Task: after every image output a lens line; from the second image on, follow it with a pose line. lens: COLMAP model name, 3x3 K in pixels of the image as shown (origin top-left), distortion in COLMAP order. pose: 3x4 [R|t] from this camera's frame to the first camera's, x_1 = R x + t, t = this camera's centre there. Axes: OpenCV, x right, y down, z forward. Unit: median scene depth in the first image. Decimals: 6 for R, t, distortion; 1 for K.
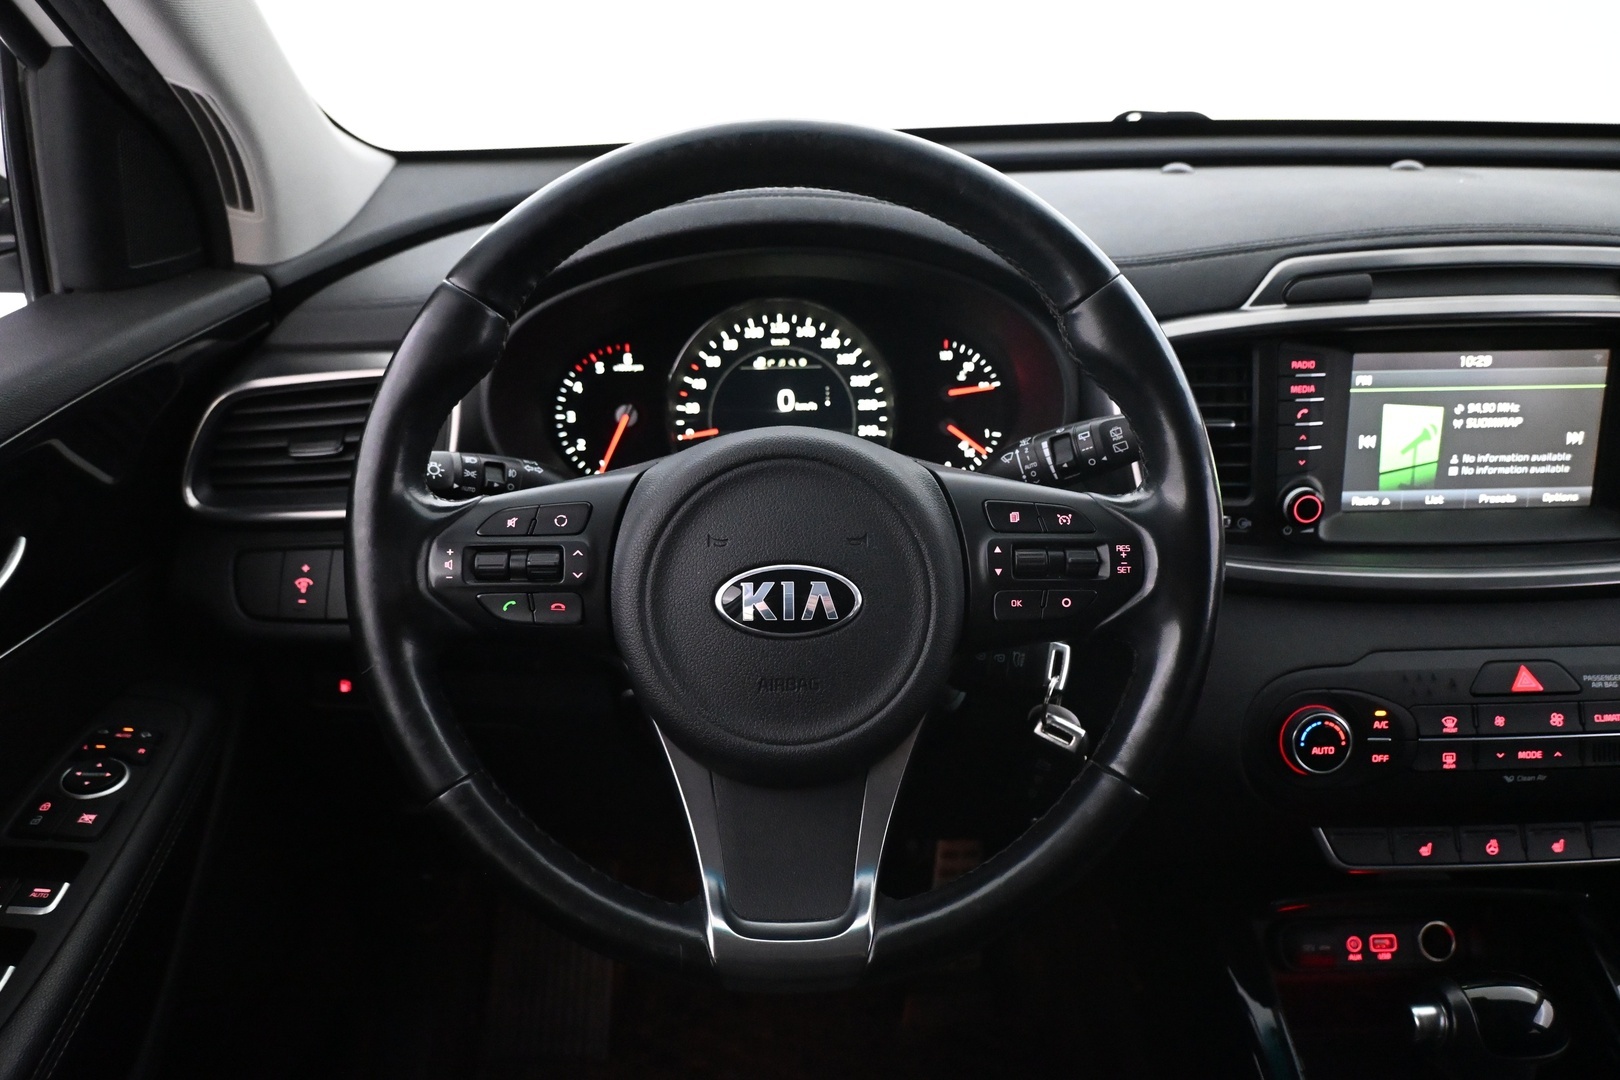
lens RADIAL K [[1208.8, 0, 809.0], [0, 1208.8, 547.1], [0, 0, 1]] dist [-0.015857, -0.006525]
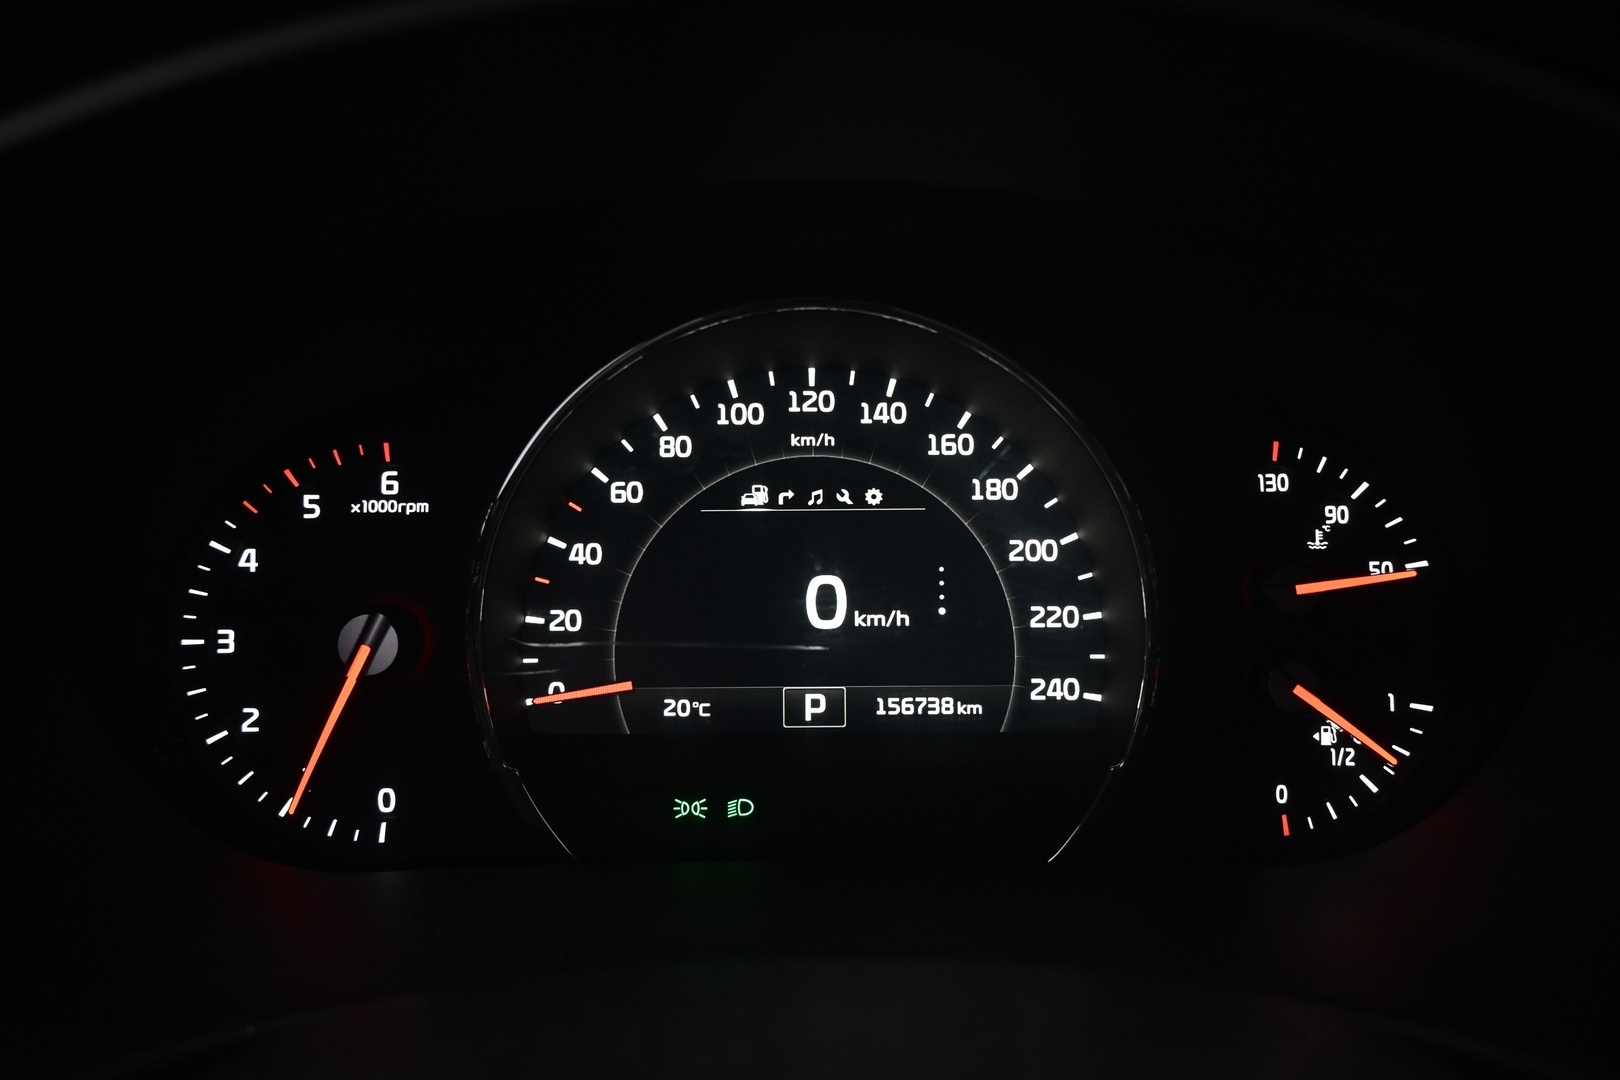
lens RADIAL K [[1211.8, 0, 813.4], [0, 1211.8, 534.3], [0, 0, 1]] dist [-0.009328, 0.001455]
pose [[0.999373, 0.012506, -0.033131, -0.011938], [-0.015557, 0.995499, -0.093488, -0.116061], [0.031813, 0.093945, 0.995069, 0.689219]]
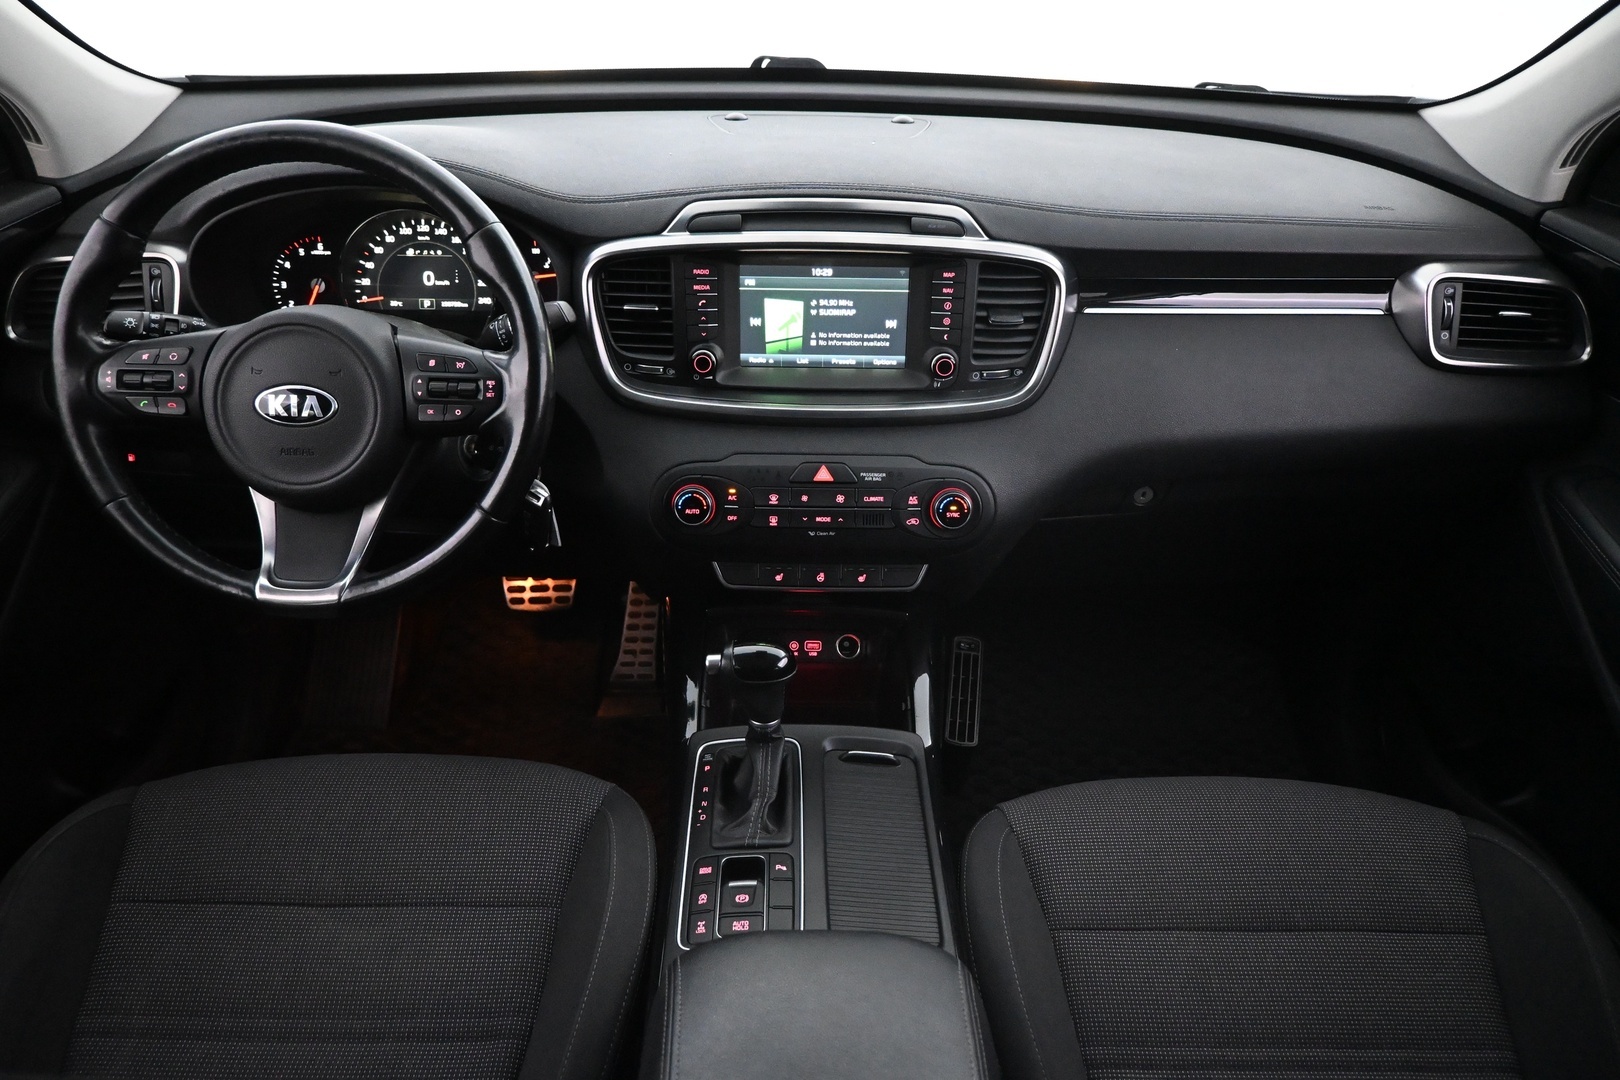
lens RADIAL K [[1097.4, 0, 812.4], [0, 1097.4, 546.5], [0, 0, 1]] dist [-0.026304, 0.011616]
pose [[0.999292, 0.033697, 0.016722, 0.479307], [-0.035792, 0.988493, 0.146974, -0.009644], [-0.011577, -0.147468, 0.988999, -0.424215]]
